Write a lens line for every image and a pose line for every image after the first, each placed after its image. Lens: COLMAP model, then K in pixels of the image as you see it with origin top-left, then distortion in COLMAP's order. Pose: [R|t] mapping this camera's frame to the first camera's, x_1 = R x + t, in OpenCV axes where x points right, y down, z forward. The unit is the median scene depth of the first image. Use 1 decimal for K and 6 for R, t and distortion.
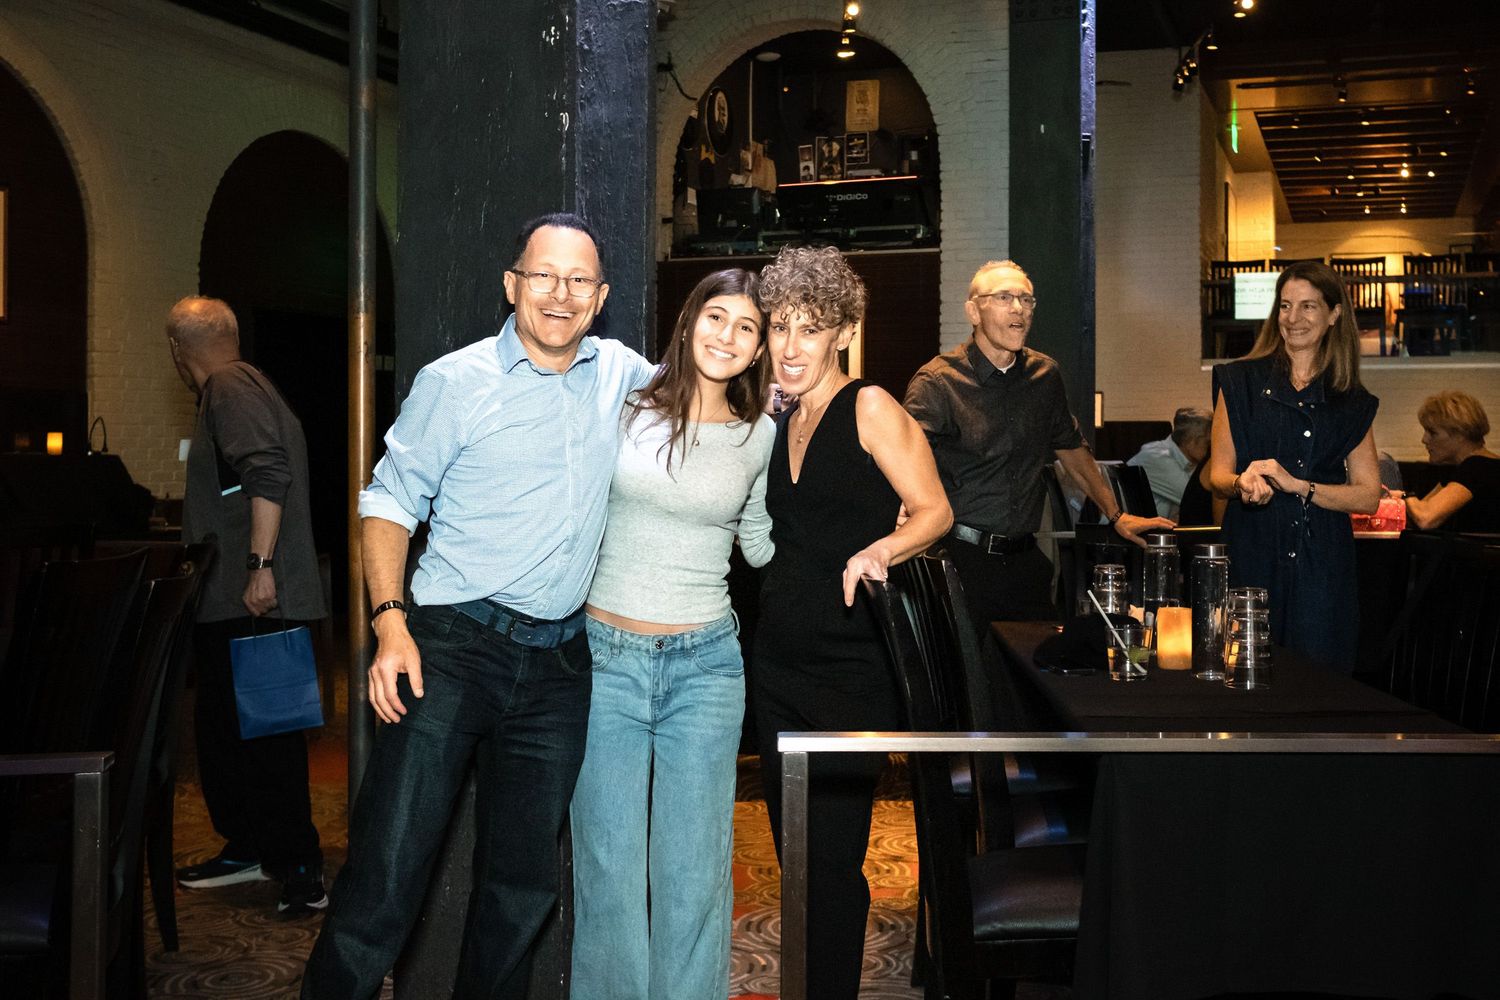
lens RADIAL K [[1544.8, 0, 792.8], [0, 1544.8, 480.5], [0, 0, 1]] dist [-0.082812, 0.188505]
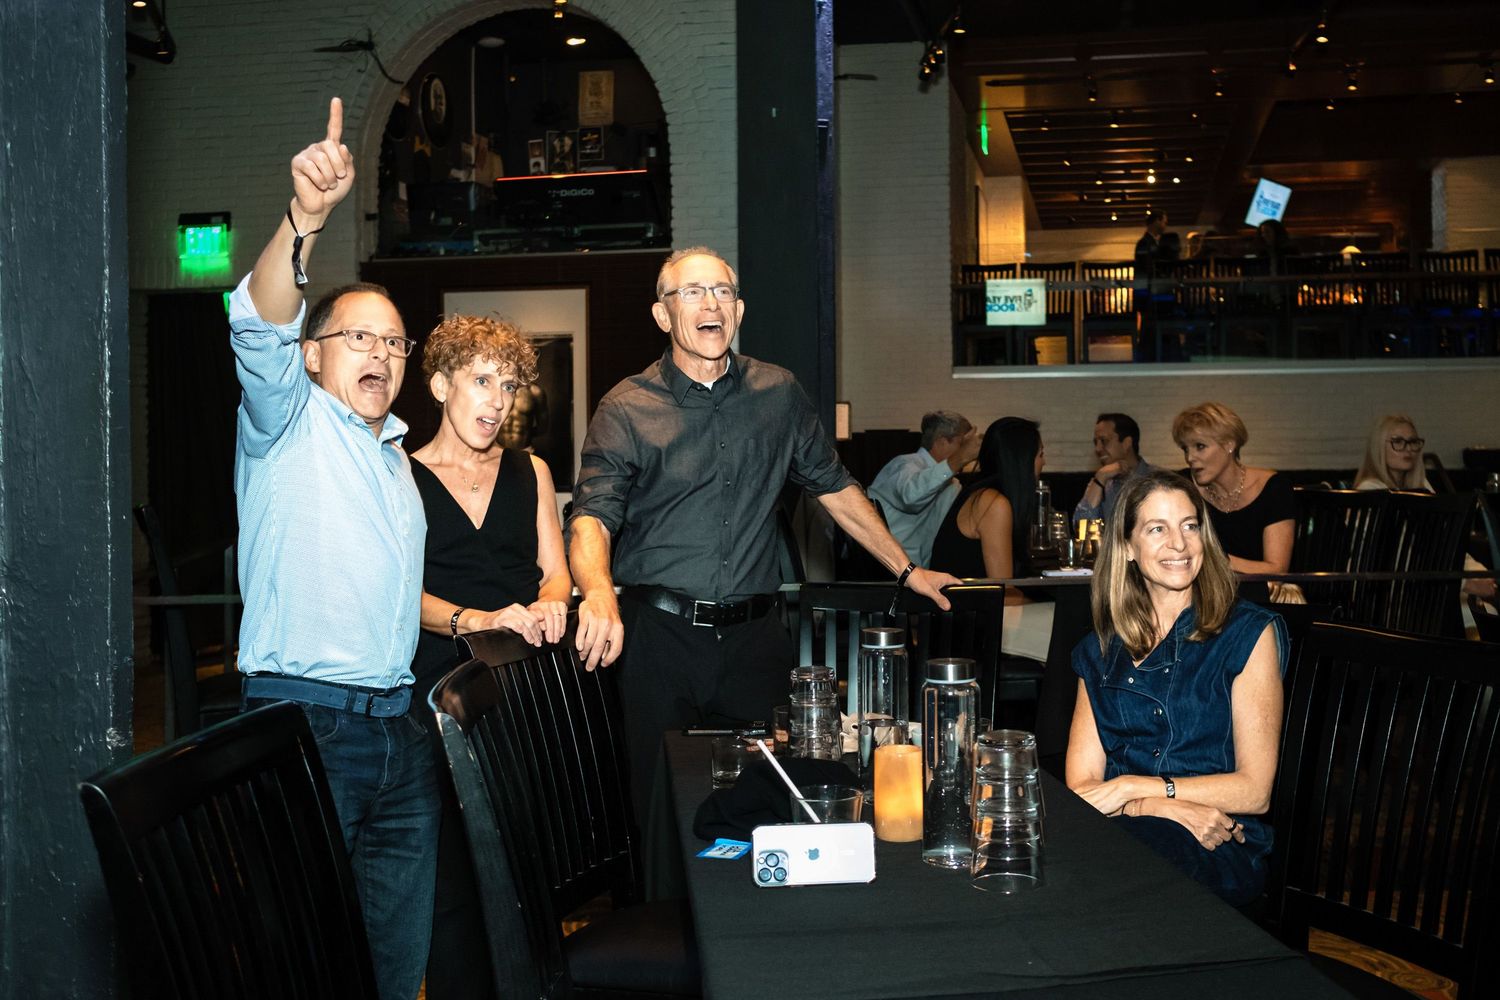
lens RADIAL K [[1432.7, 0, 750.0], [0, 1432.7, 500.0], [0, 0, 1]] dist [-0.076832, 0.175625]
pose [[0.993367, -0.014232, 0.114101, 0.037138], [0.012432, 0.999787, 0.016473, -0.012085], [-0.114311, -0.014945, 0.993333, 0.126204]]
